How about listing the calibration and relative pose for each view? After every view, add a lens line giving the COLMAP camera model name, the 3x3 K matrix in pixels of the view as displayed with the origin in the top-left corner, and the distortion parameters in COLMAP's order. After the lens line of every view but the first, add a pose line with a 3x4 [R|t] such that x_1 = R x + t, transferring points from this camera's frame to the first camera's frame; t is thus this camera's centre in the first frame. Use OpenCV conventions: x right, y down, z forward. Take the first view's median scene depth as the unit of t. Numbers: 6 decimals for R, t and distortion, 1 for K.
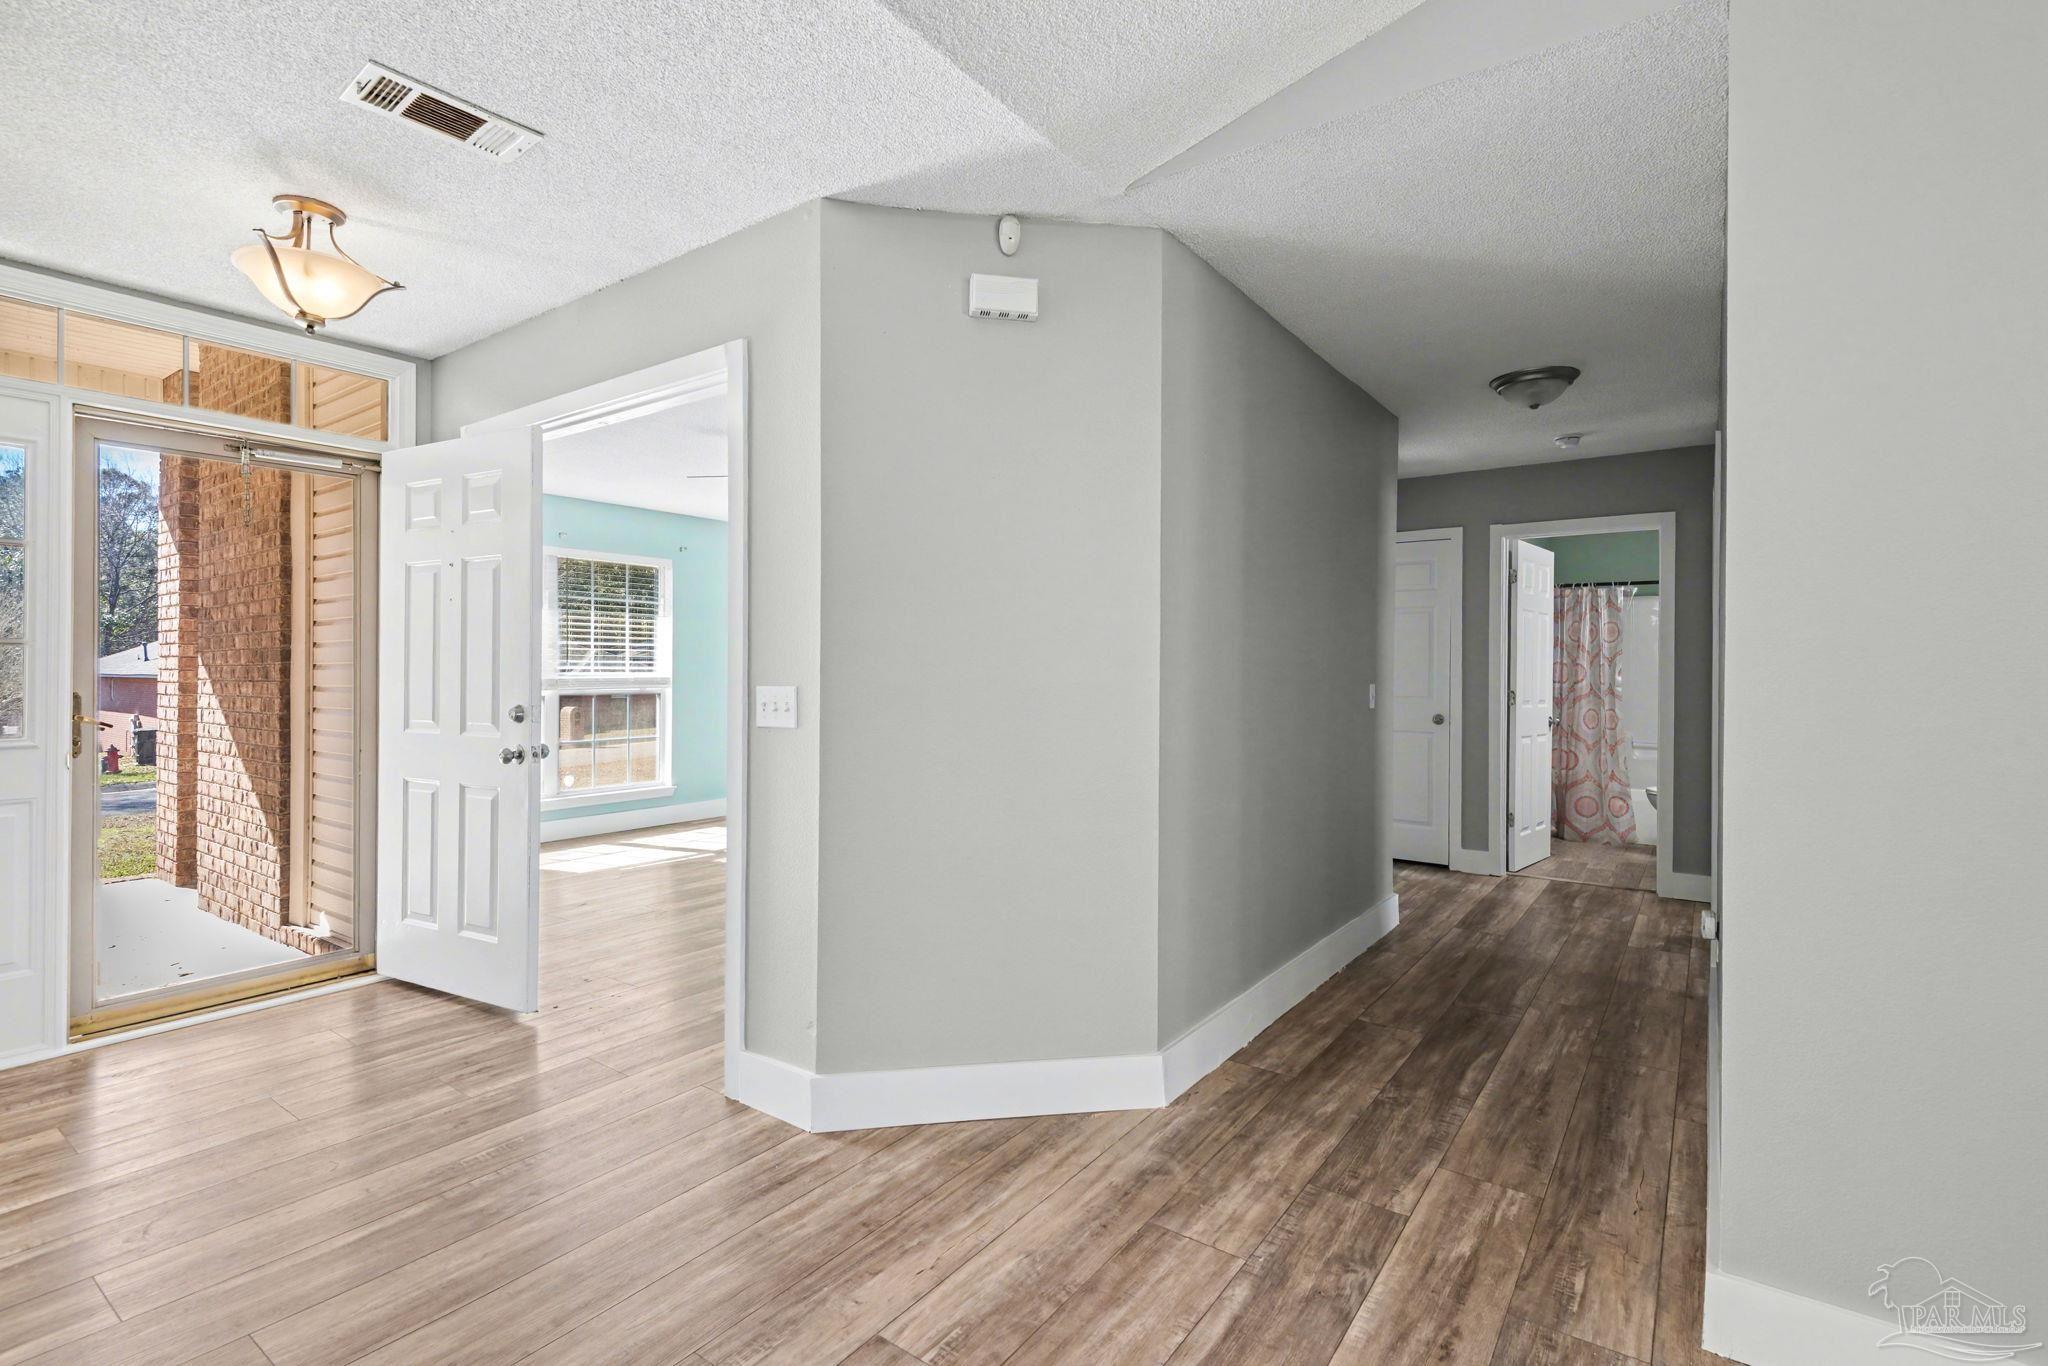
lens RADIAL K [[954.4, 0, 1021.7], [0, 954.4, 676.2], [0, 0, 1]] dist [0.011355, -0.007391]
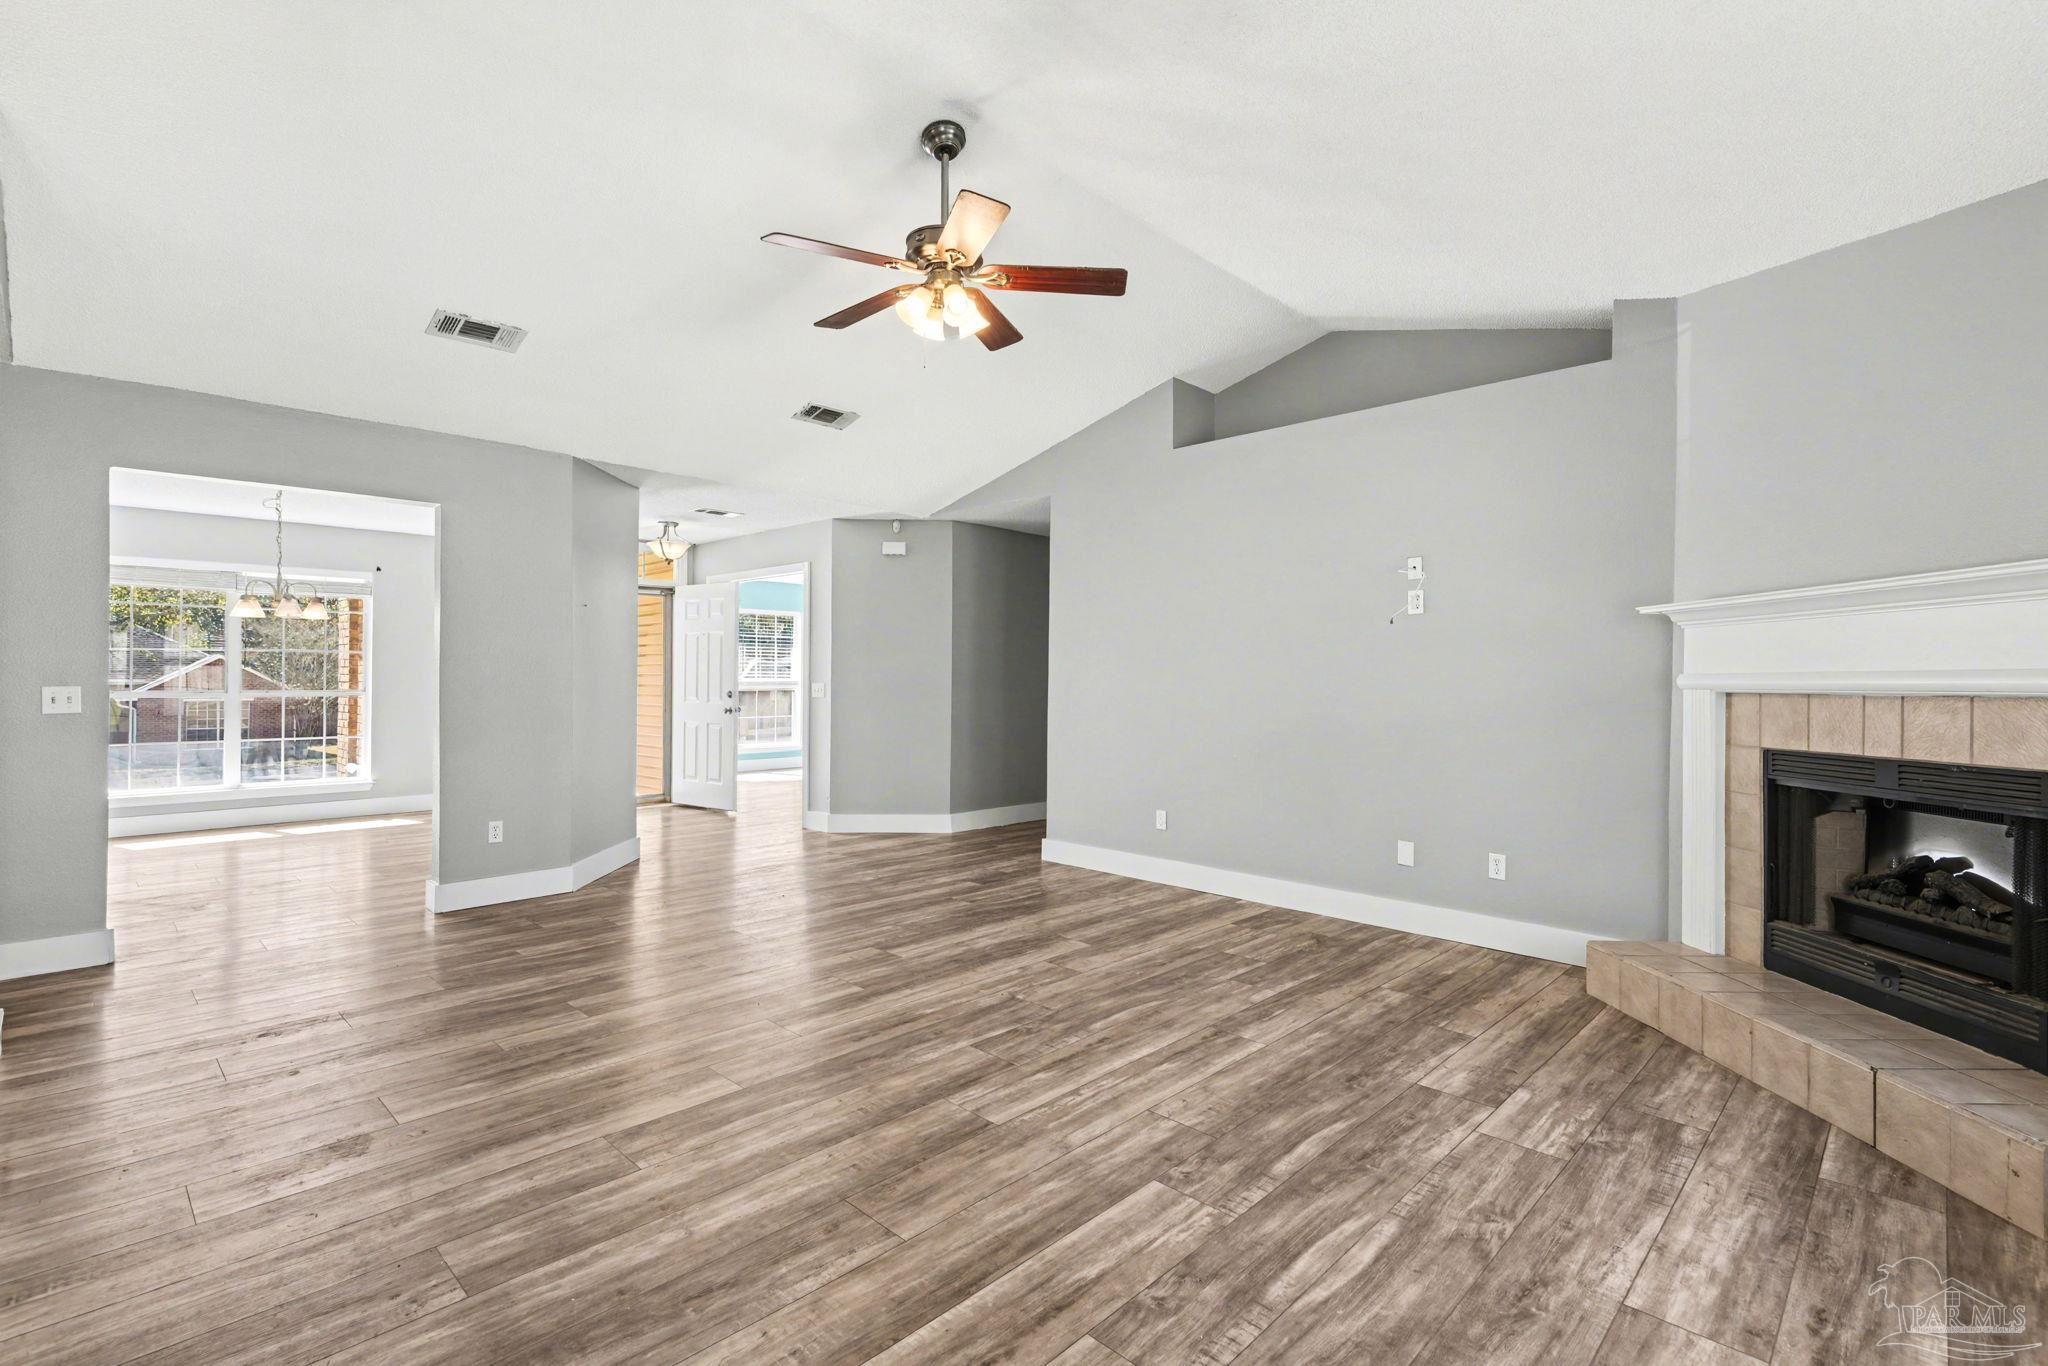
lens RADIAL K [[954.4, 0, 1045.1], [0, 954.4, 673.3], [0, 0, 1]] dist [0.011355, -0.007391]
pose [[0.992259, -0.000420, -0.124187, 0.640713], [-0.000693, 0.999960, -0.008919, 0.004241], [0.124186, 0.008936, 0.992219, -1.460083]]
